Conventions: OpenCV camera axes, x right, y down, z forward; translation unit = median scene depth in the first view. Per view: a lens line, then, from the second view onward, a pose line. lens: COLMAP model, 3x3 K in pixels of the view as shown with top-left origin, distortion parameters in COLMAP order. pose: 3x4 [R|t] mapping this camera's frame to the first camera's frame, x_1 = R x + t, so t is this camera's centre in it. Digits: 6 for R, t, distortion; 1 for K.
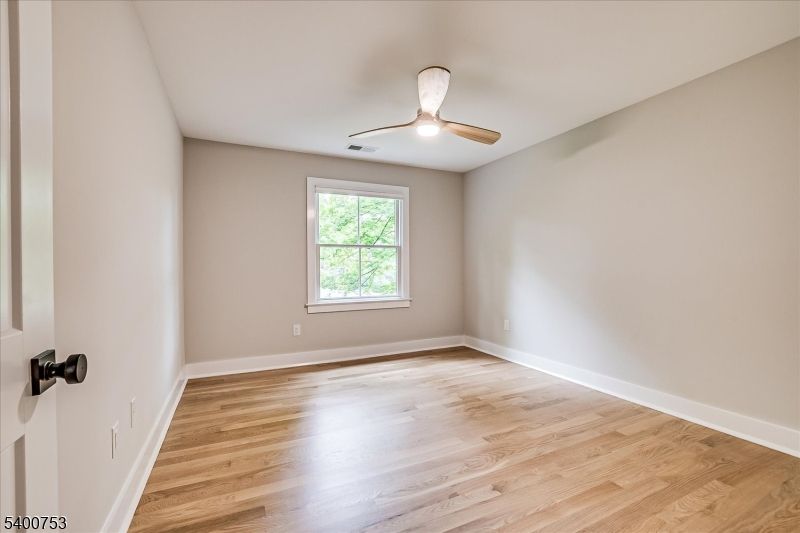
lens RADIAL K [[348.3, 0, 396.7], [0, 348.3, 268.8], [0, 0, 1]] dist [-0.023993, 0.000962]
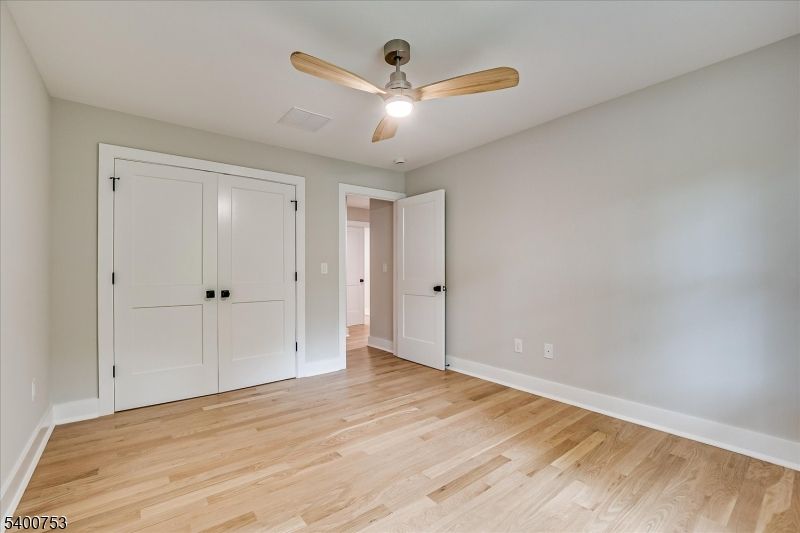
lens RADIAL K [[348.3, 0, 396.7], [0, 348.3, 268.8], [0, 0, 1]] dist [-0.023993, 0.000962]
pose [[-0.973680, 0.010094, -0.227694, 0.315710], [0.010208, 0.999948, 0.000673, -0.018794], [0.227689, -0.001669, -0.973732, 1.976340]]
